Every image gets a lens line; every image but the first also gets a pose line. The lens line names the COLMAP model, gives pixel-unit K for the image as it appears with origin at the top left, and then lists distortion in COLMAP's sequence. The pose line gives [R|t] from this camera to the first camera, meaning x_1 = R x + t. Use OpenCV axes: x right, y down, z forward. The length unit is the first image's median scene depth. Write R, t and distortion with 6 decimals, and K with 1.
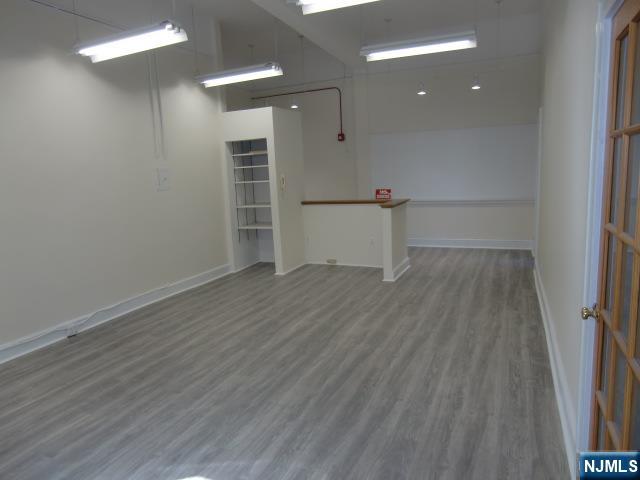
lens RADIAL K [[461.1, 0, 309.2], [0, 461.1, 229.2], [0, 0, 1]] dist [-0.073759, 0.076552]
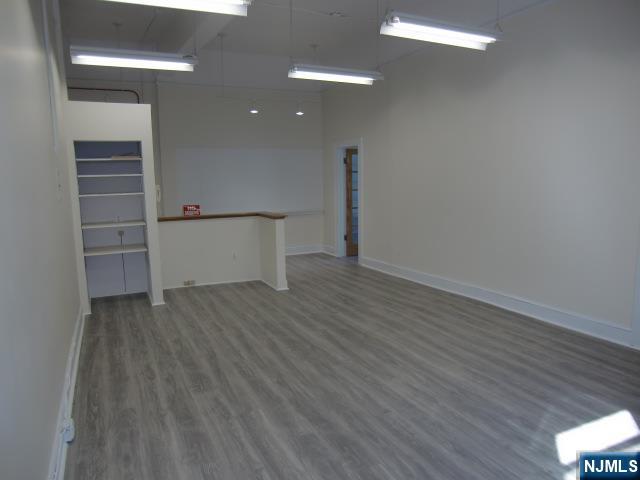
lens RADIAL K [[461.1, 0, 321.7], [0, 461.1, 231.6], [0, 0, 1]] dist [-0.073759, 0.076552]
pose [[0.646746, -0.052357, 0.760907, -0.761188], [0.087343, 0.996162, -0.005694, -0.005322], [-0.757688, 0.070142, 0.648836, 0.347533]]
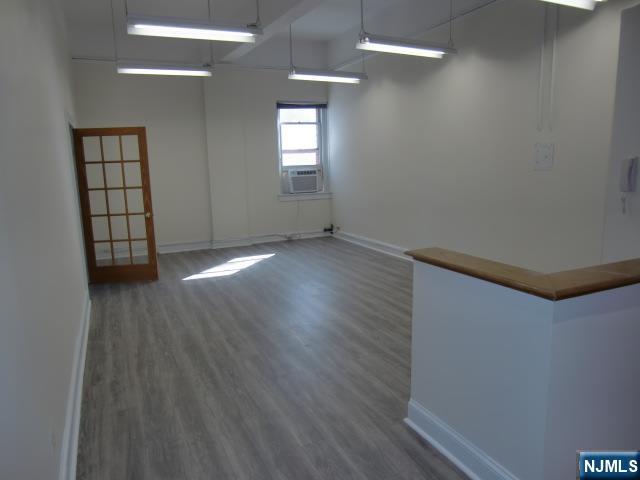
lens RADIAL K [[461.1, 0, 323.0], [0, 461.1, 239.5], [0, 0, 1]] dist [-0.073759, 0.076552]
pose [[-0.648430, 0.195151, -0.735835, 0.709871], [-0.035228, 0.957857, 0.285078, -0.237669], [0.760458, 0.210775, -0.614229, 1.594070]]
